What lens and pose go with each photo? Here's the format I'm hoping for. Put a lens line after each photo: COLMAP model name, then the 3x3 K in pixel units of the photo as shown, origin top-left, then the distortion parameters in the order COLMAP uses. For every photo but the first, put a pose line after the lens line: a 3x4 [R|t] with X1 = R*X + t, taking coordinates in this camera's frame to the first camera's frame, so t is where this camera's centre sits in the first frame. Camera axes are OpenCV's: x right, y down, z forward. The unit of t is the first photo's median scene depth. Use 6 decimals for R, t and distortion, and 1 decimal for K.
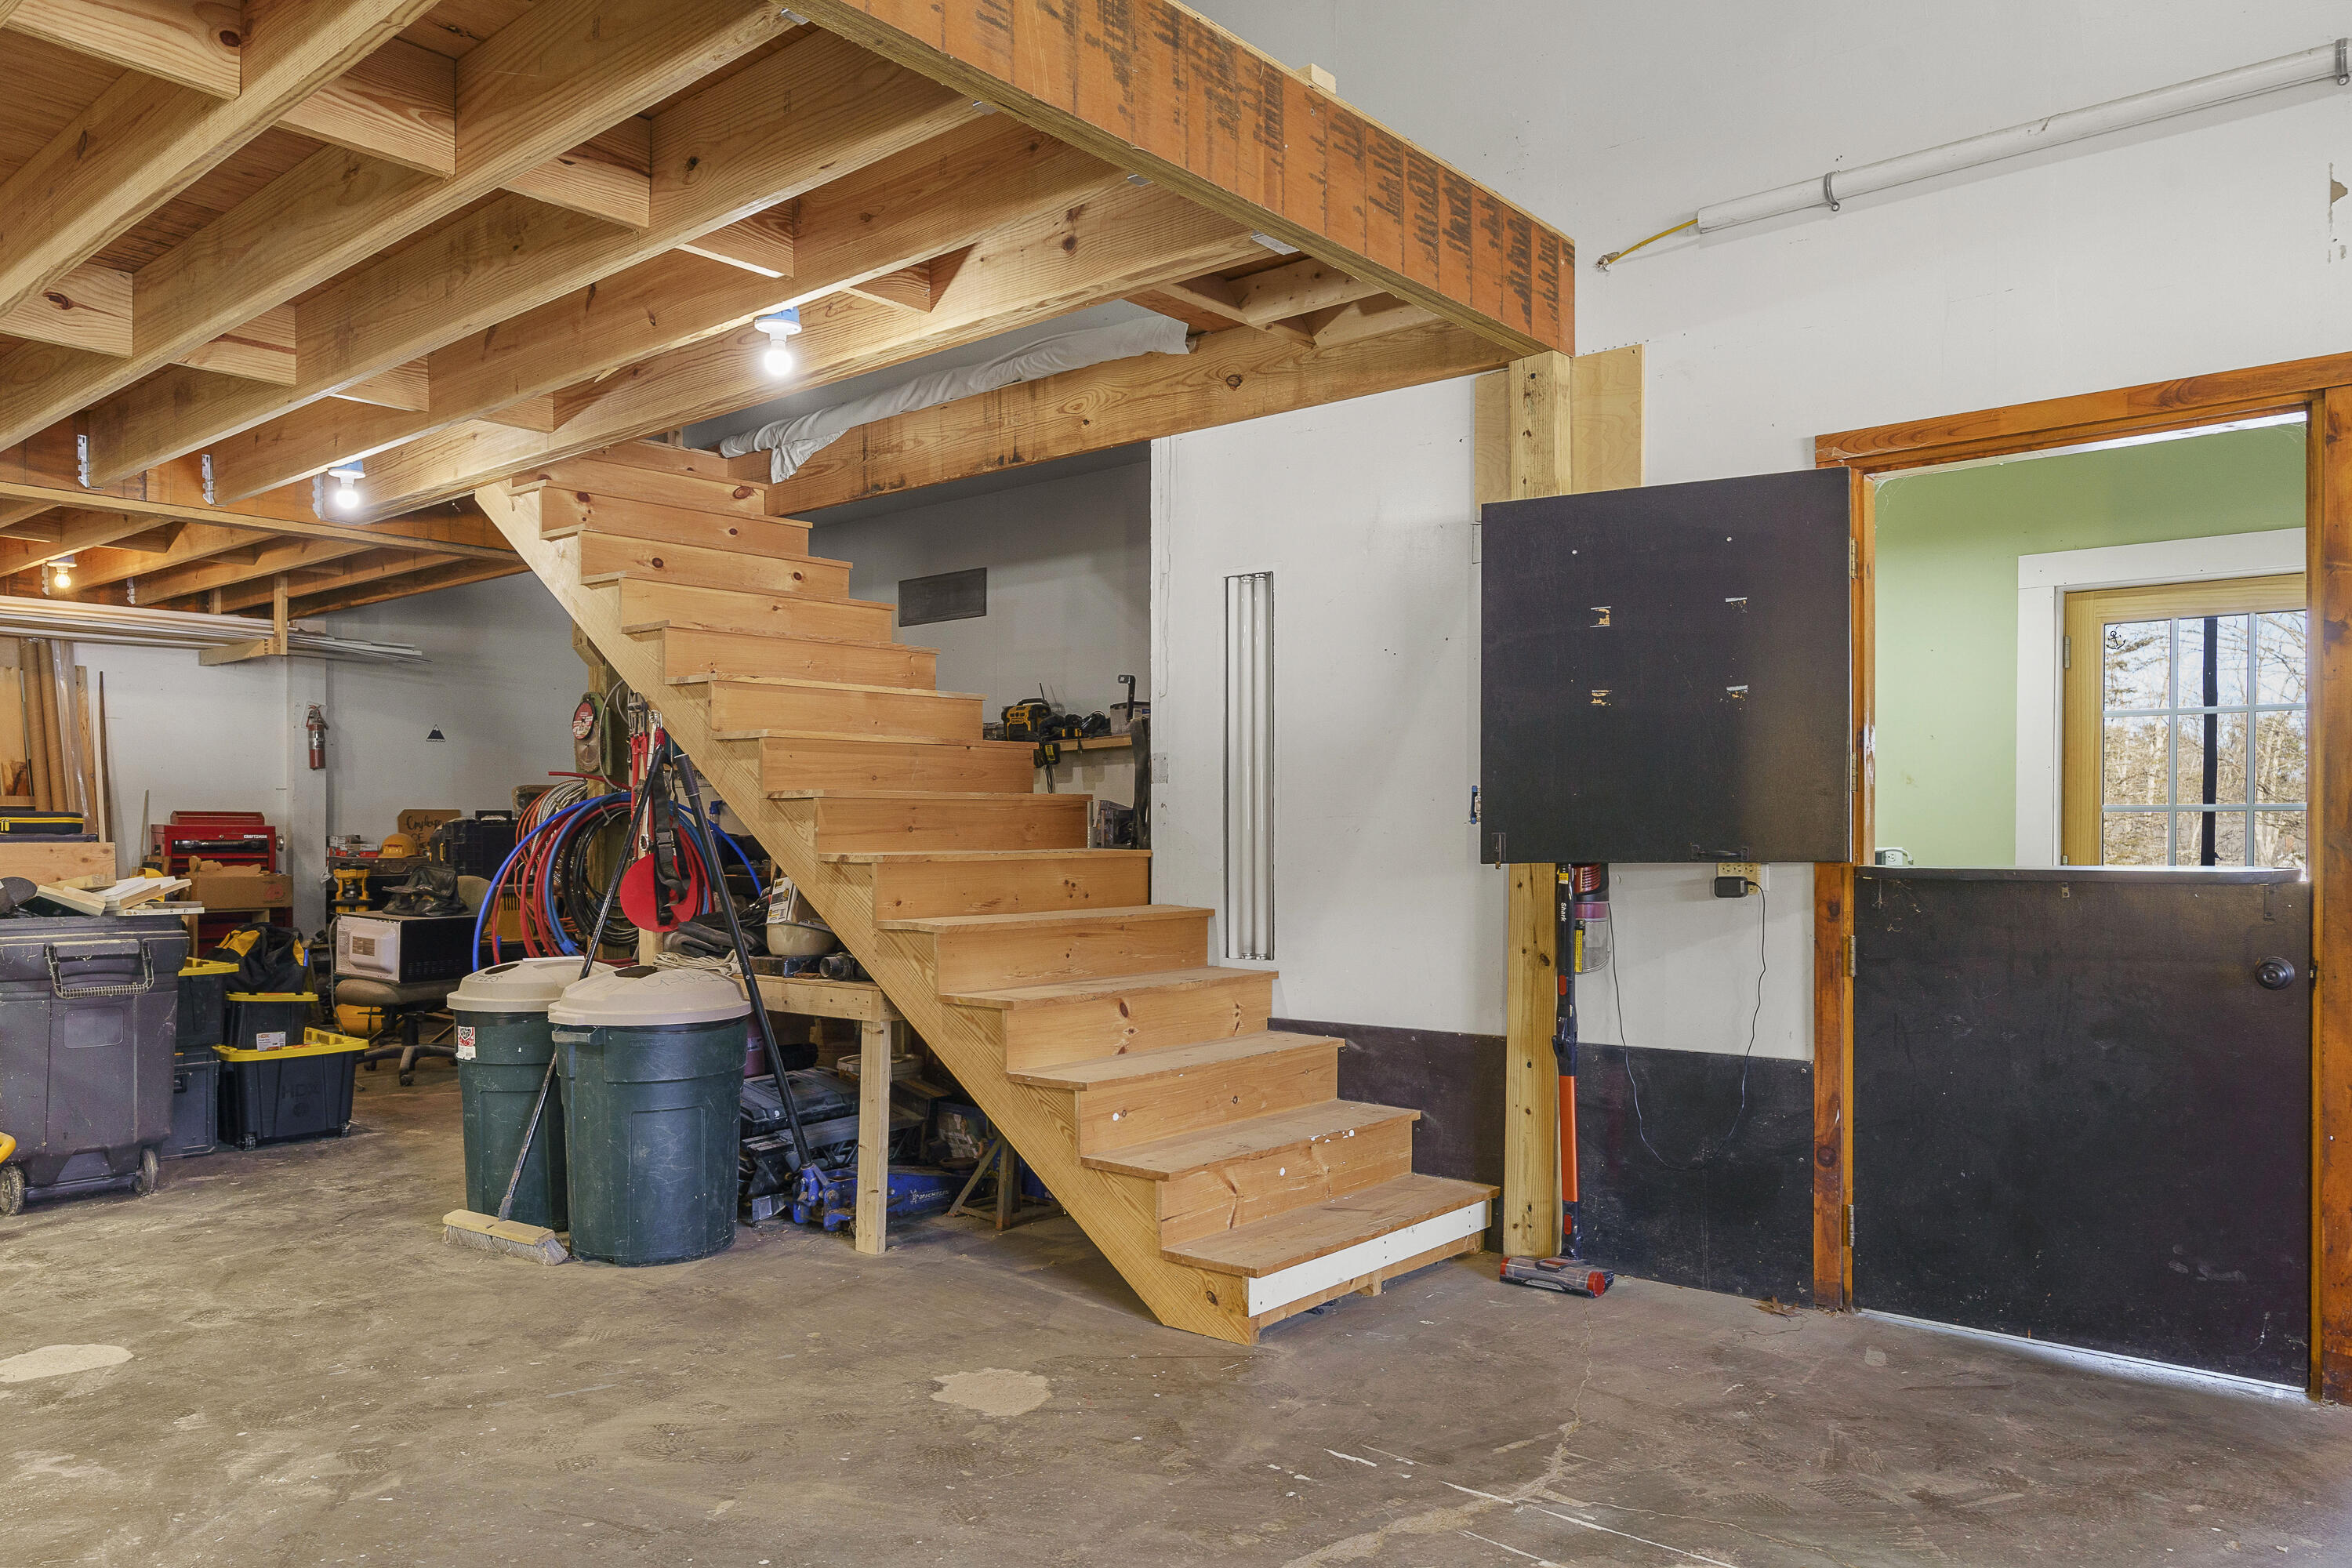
lens RADIAL K [[1608.7, 0, 1204.4], [0, 1608.7, 834.2], [0, 0, 1]] dist [-0.001060, 0.001068]
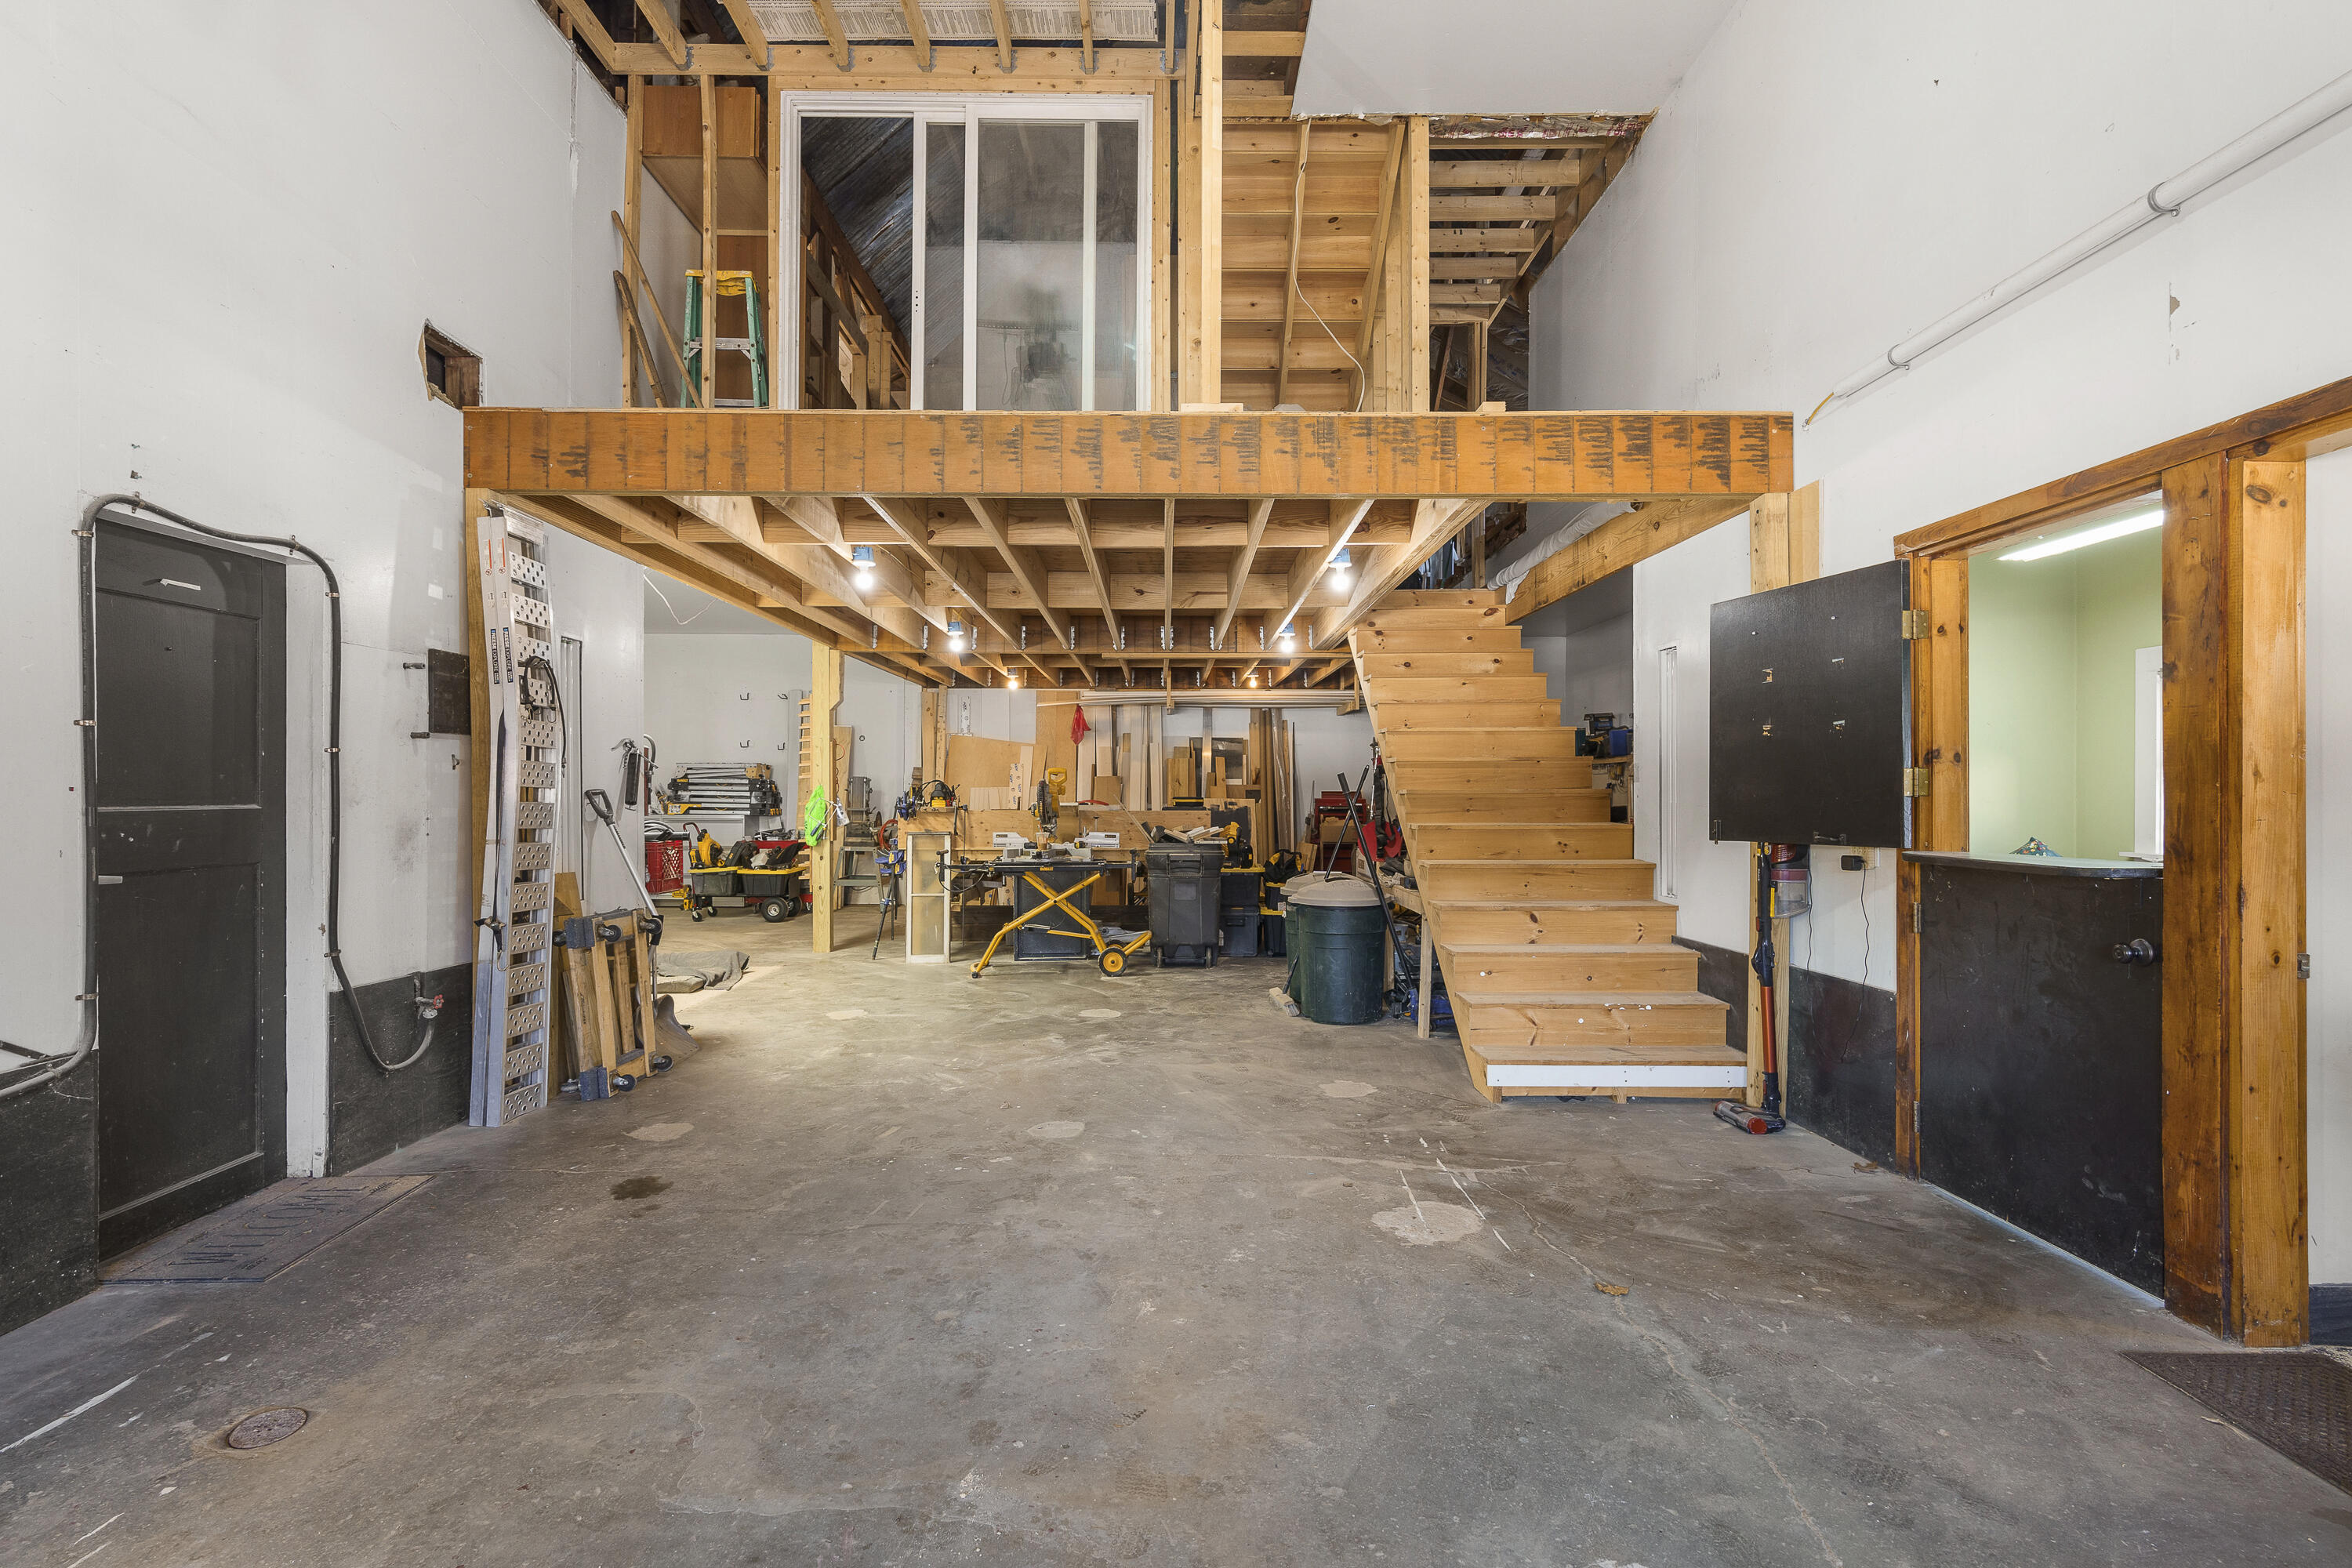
lens RADIAL K [[1153.4, 0, 1171.3], [0, 1153.4, 789.4], [0, 0, 1]] dist [0.001080, -0.000220]
pose [[0.644233, -0.000410, -0.764829, 0.737146], [-0.002633, 0.999993, -0.002755, -0.027670], [0.764825, 0.003789, 0.644227, -0.105612]]
